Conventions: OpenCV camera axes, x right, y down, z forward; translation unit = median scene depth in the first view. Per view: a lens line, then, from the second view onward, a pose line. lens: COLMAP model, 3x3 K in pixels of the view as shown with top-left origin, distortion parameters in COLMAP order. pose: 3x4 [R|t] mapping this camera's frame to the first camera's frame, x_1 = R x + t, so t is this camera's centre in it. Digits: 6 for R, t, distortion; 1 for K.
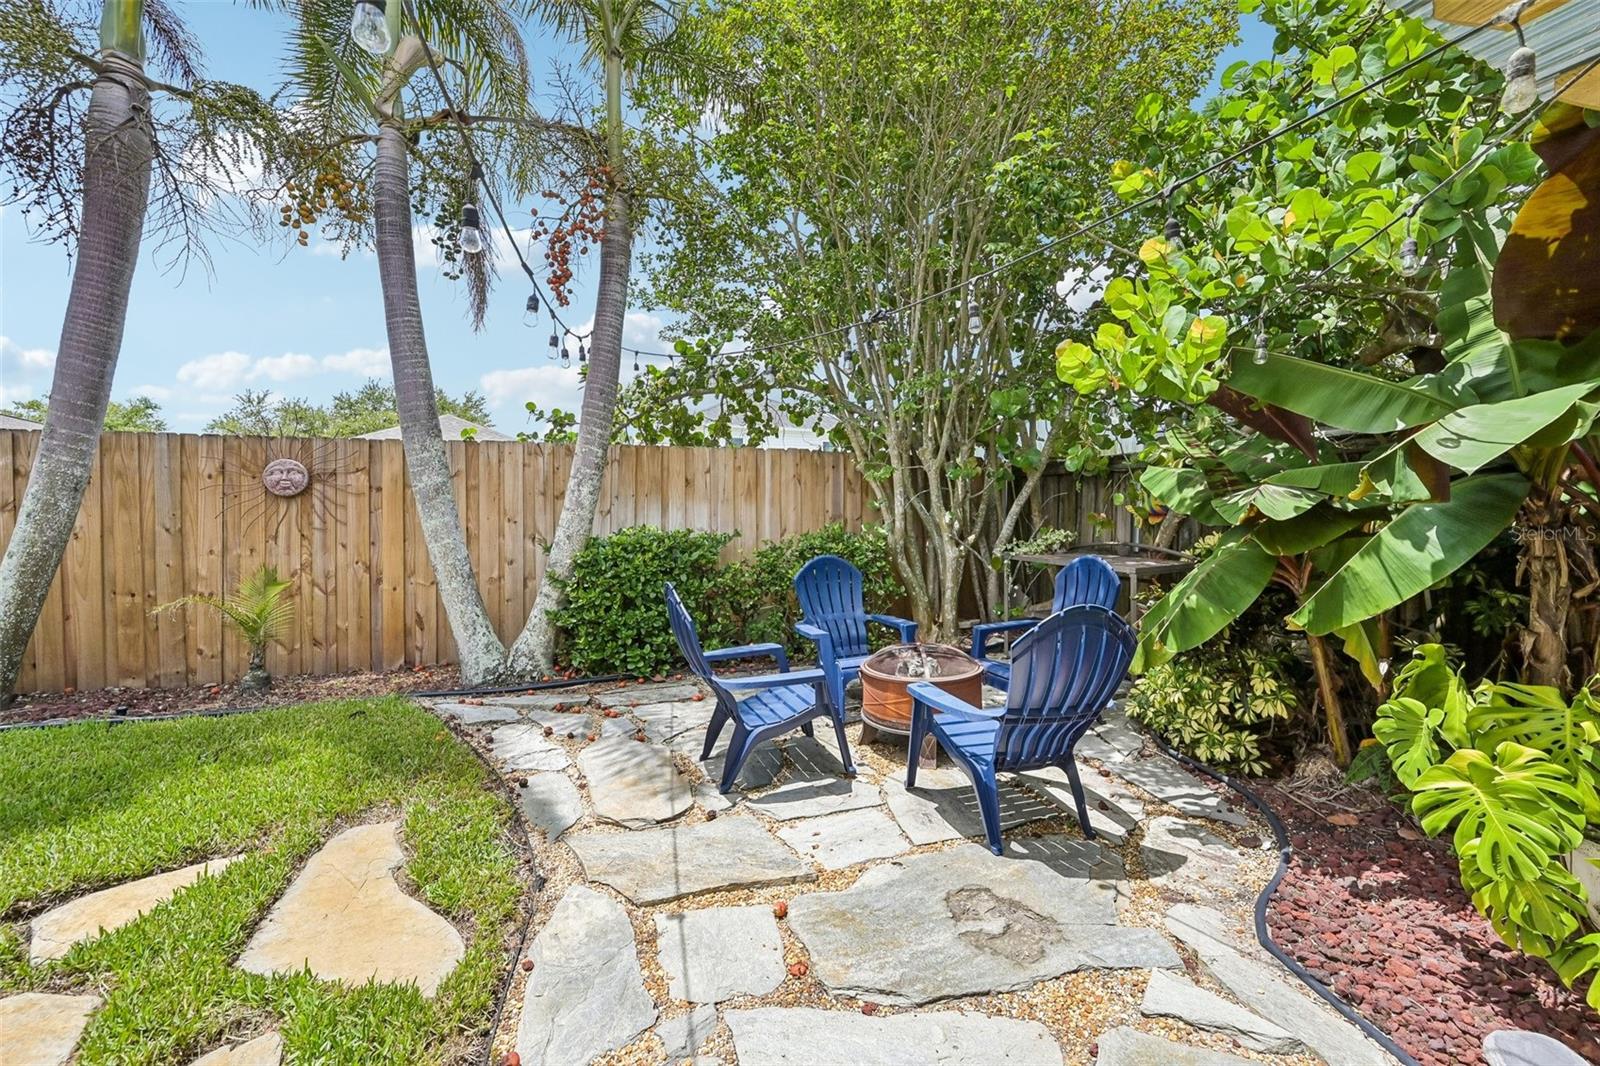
lens RADIAL K [[640.5, 0, 805.4], [0, 640.5, 526.0], [0, 0, 1]] dist [-0.001993, -0.000292]
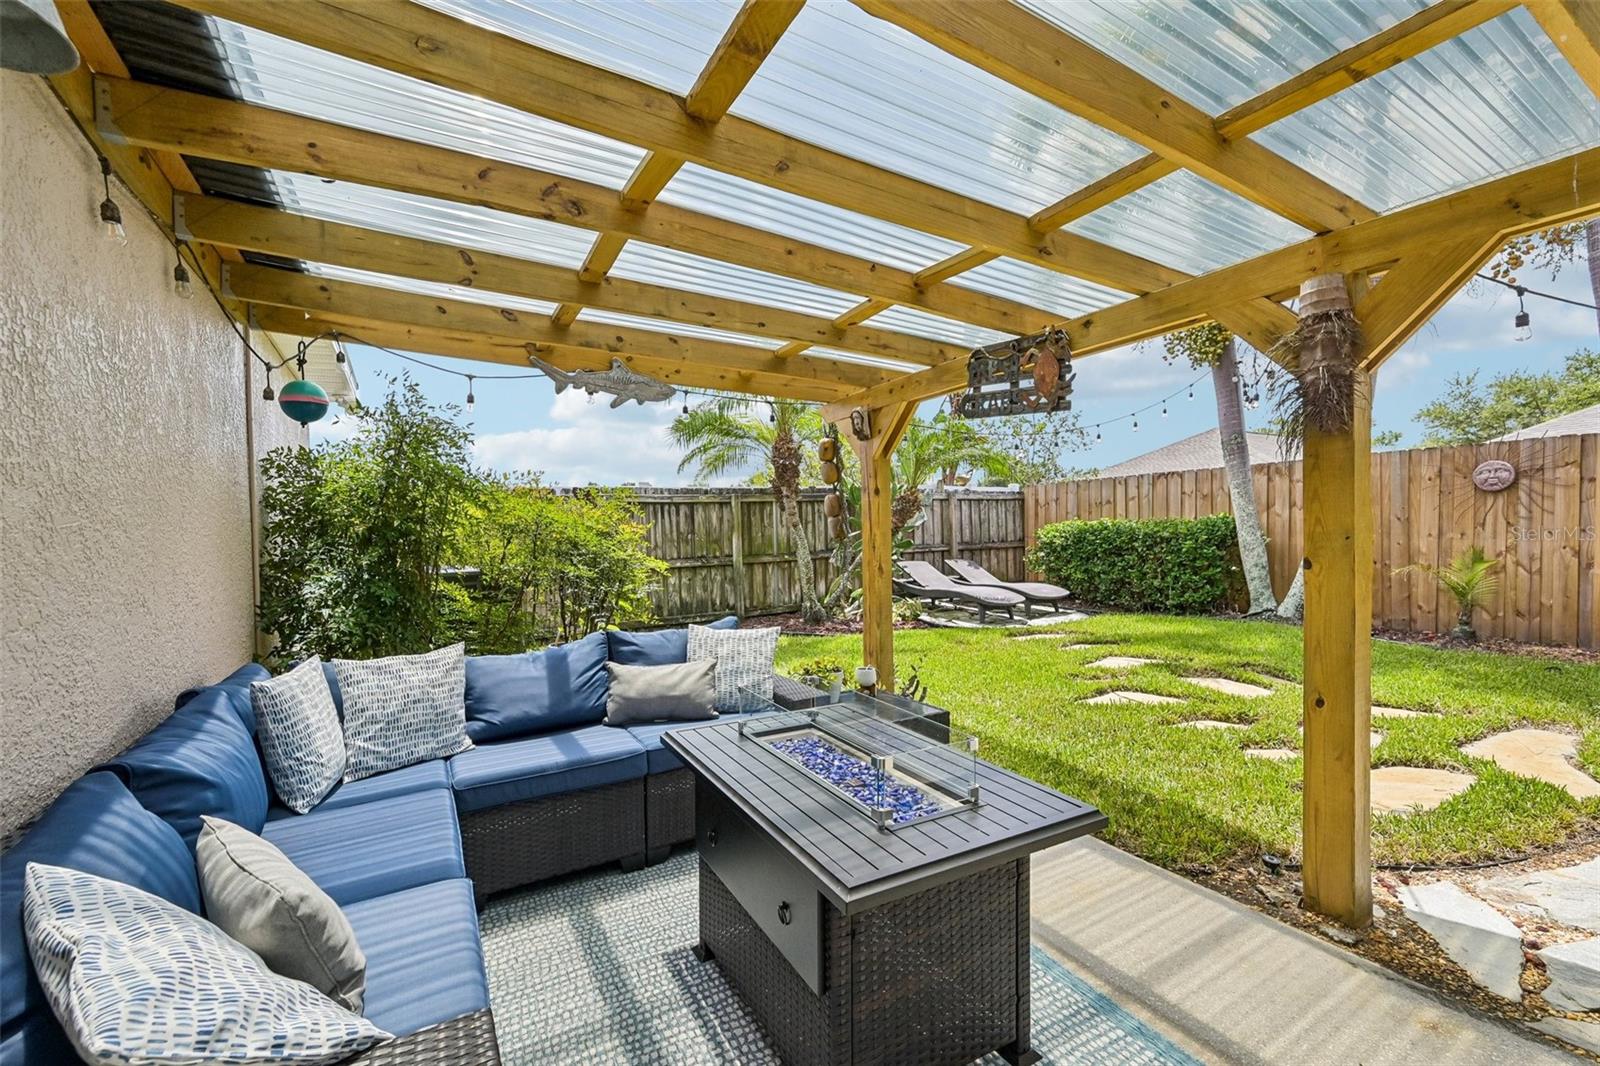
lens RADIAL K [[640.5, 0, 810.5], [0, 640.5, 540.9], [0, 0, 1]] dist [-0.001993, -0.000292]
pose [[0.065967, 0.031520, -0.997324, 0.331281], [0.012876, 0.999391, 0.032437, -0.007697], [0.997739, -0.014981, 0.065521, -0.393639]]
